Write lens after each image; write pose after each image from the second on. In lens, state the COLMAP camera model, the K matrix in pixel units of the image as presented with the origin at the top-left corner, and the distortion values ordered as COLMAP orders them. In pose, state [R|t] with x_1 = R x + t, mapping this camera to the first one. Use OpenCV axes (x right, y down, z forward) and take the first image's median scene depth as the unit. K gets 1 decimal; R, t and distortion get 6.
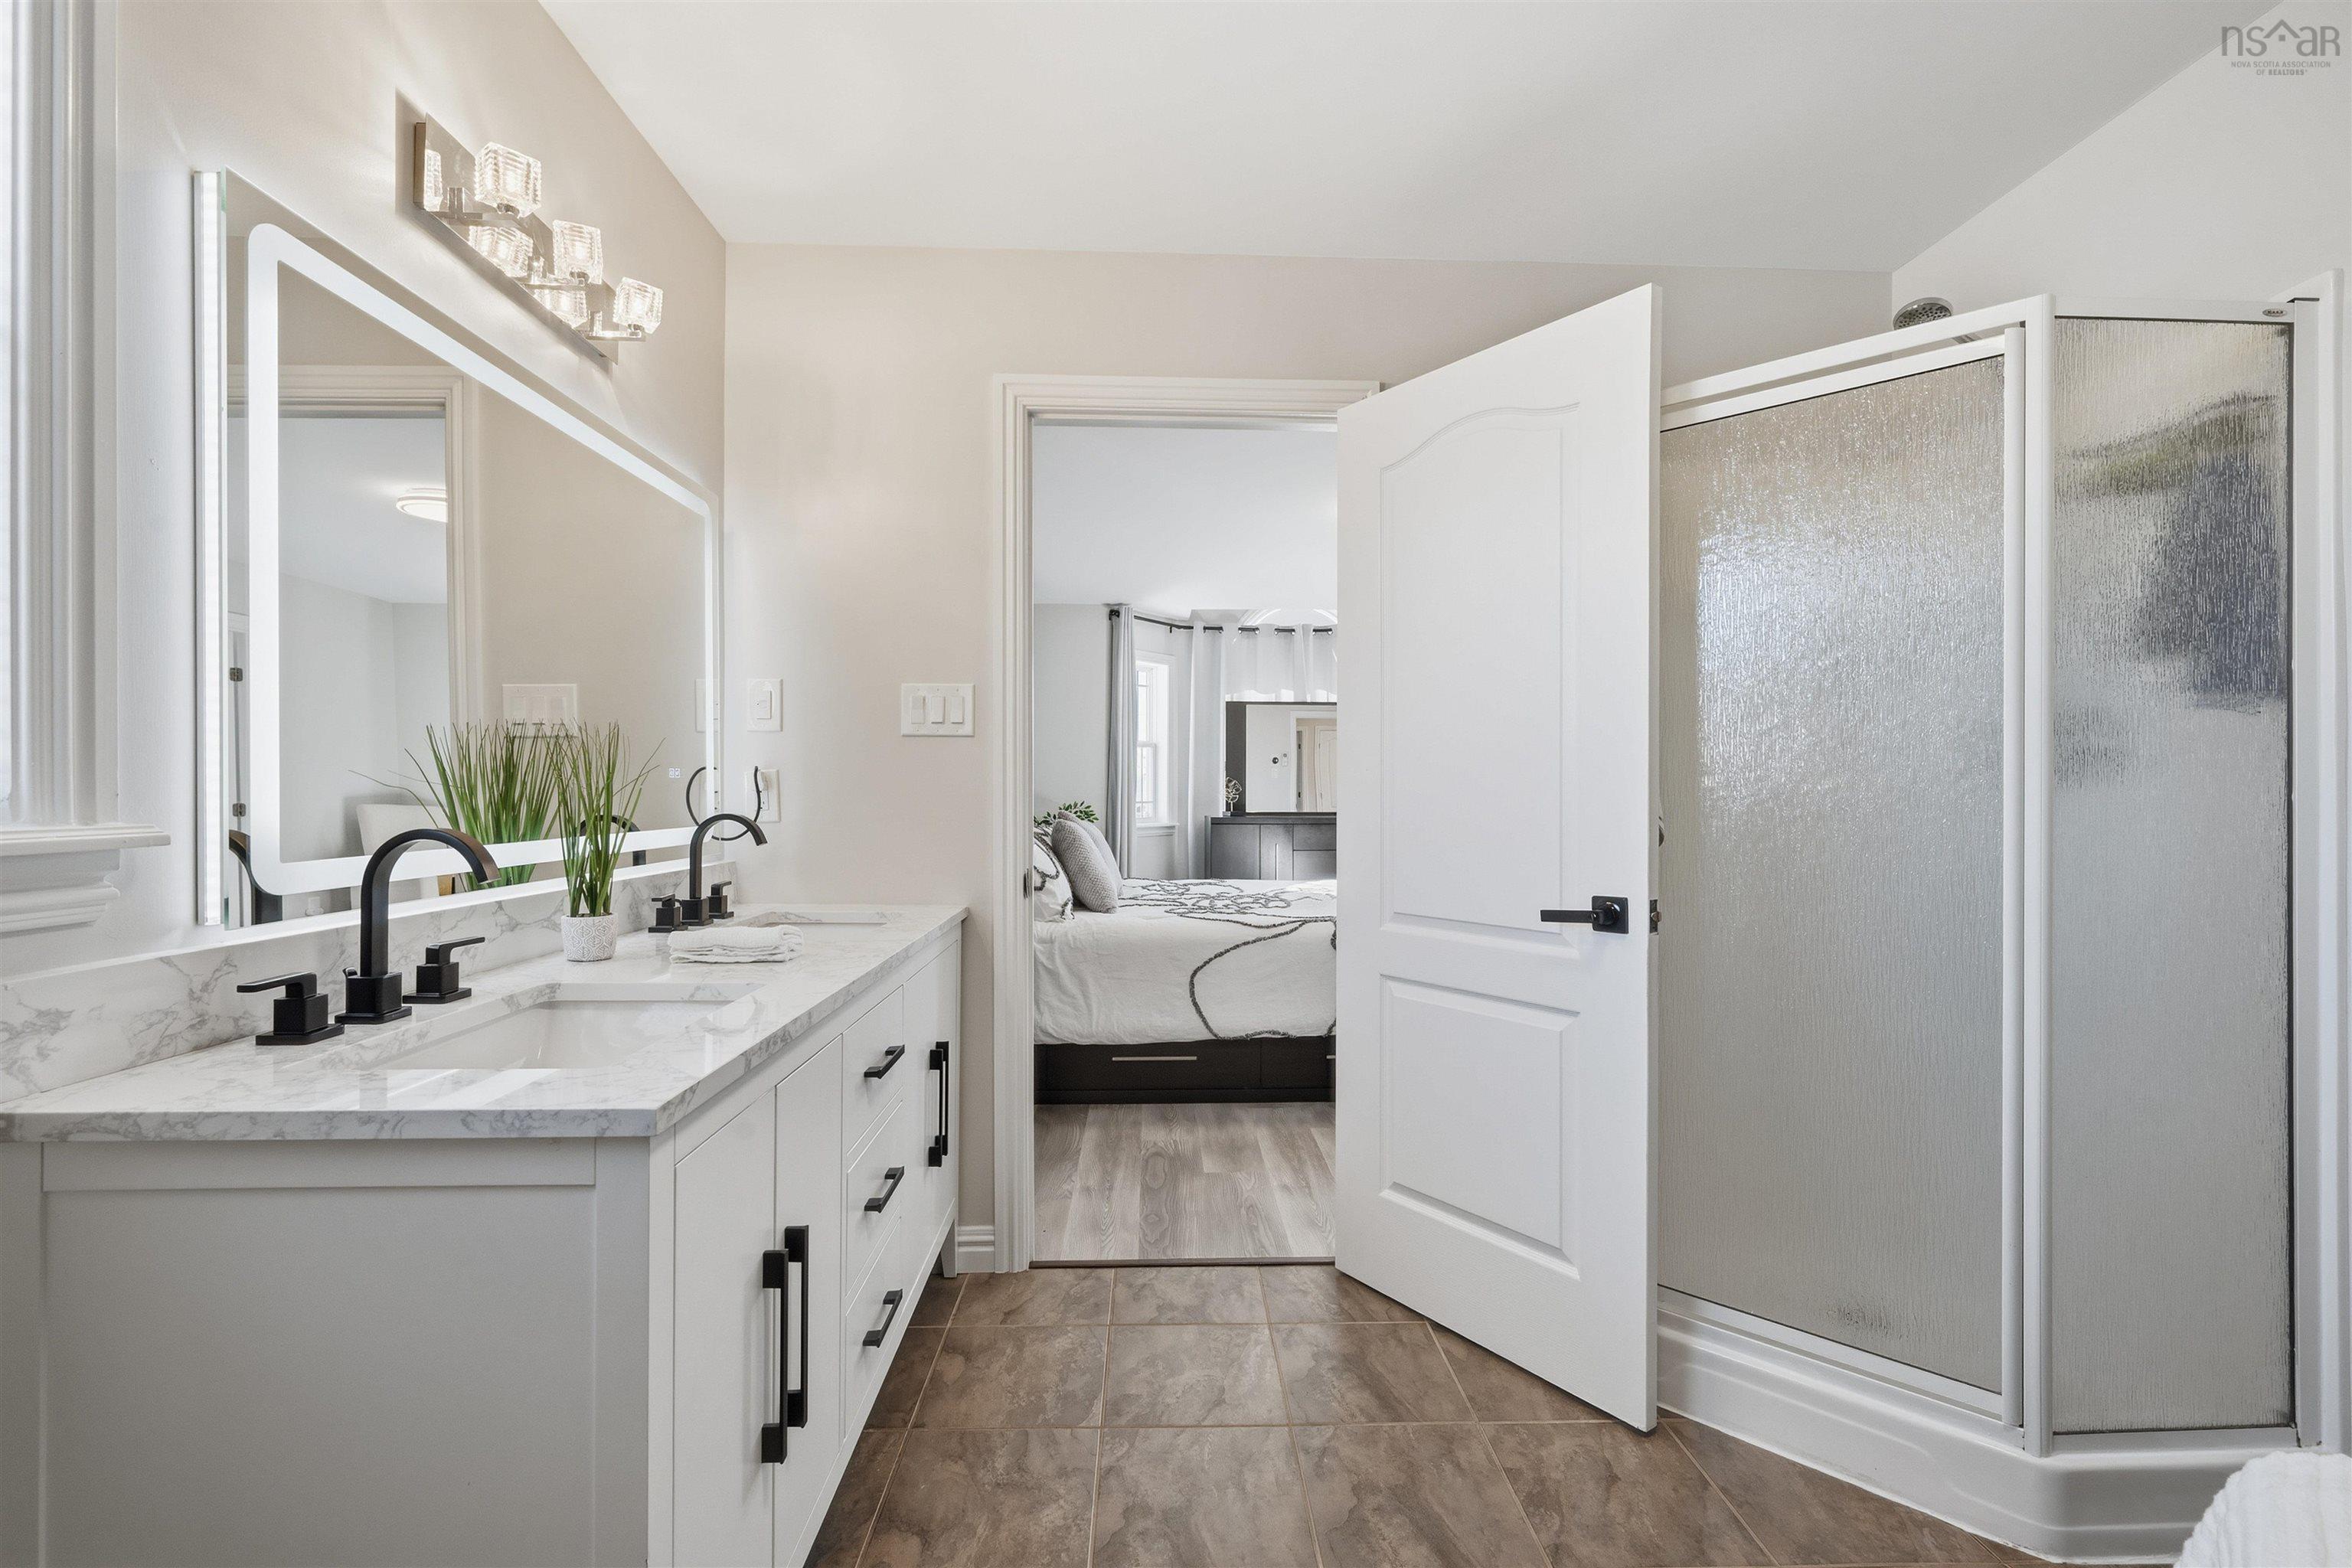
lens RADIAL K [[1000.6, 0, 1182.8], [0, 1000.6, 789.4], [0, 0, 1]] dist [0.001256, 0.000029]
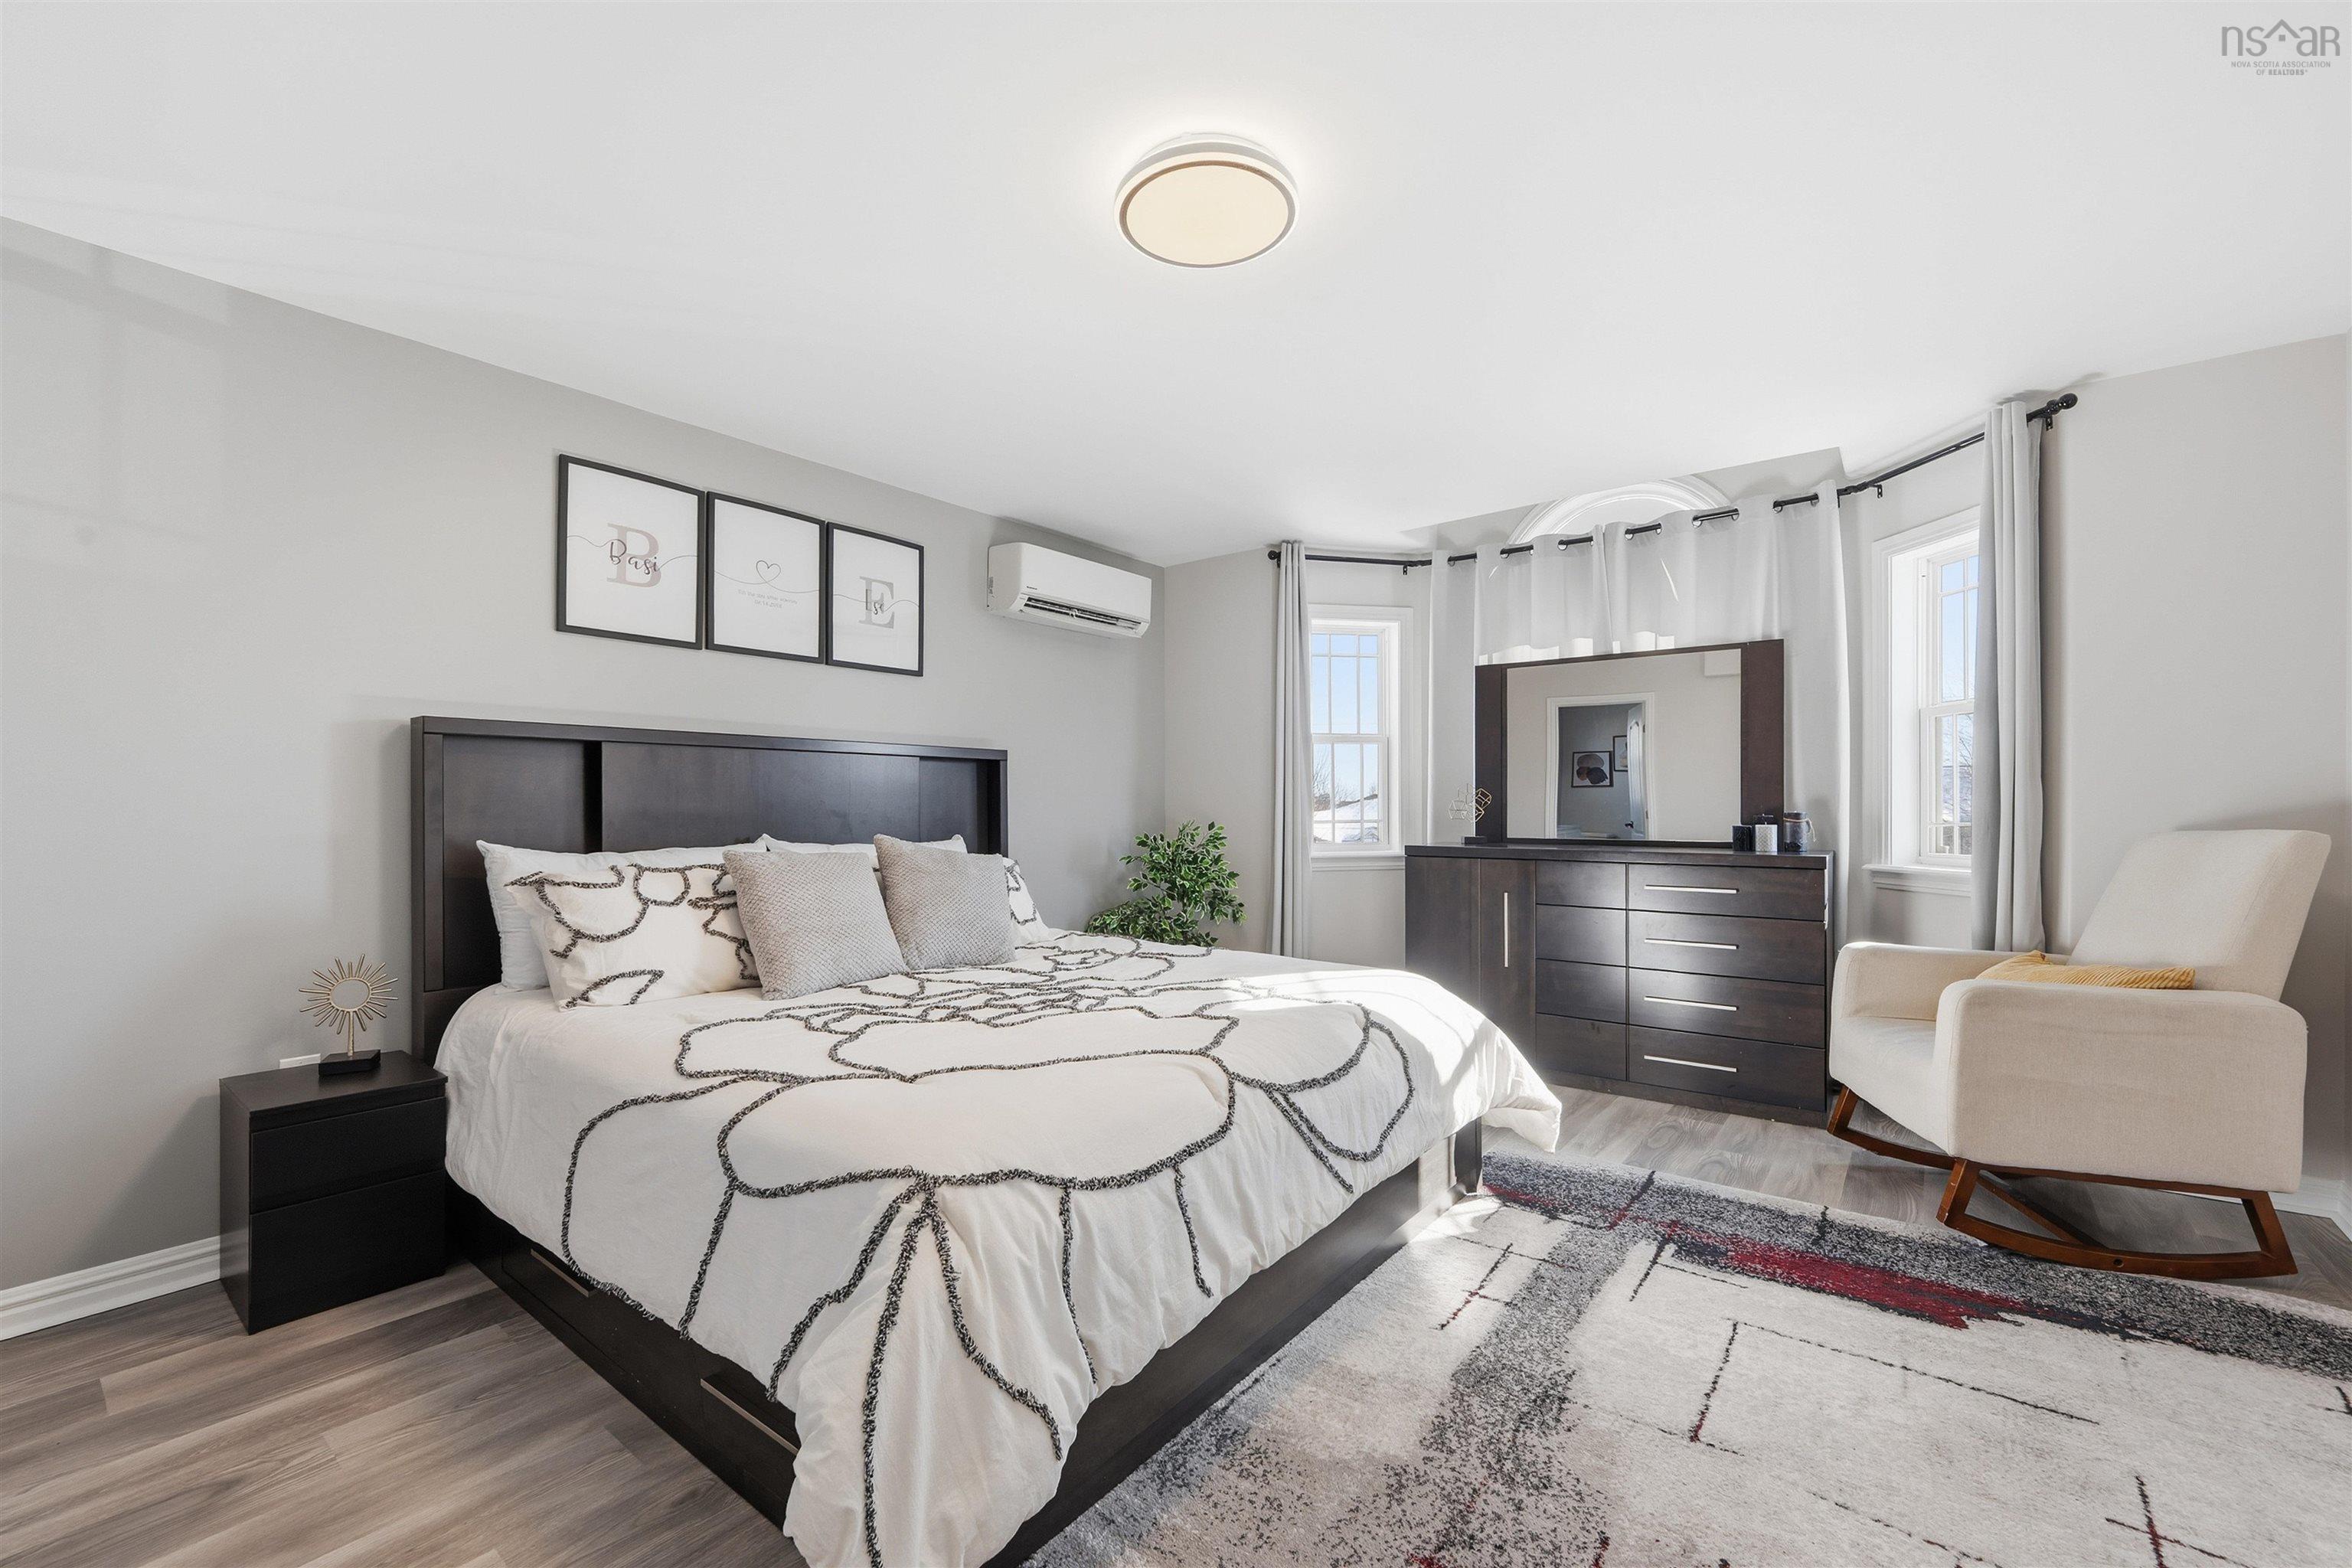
lens RADIAL K [[946.7, 0, 1180.9], [0, 946.7, 791.3], [0, 0, 1]] dist [0.002645, 0.000459]
pose [[0.758596, -0.007508, -0.651518, 0.298099], [0.002749, 0.999962, -0.008322, -0.001042], [0.651555, 0.004522, 0.758588, 0.403251]]
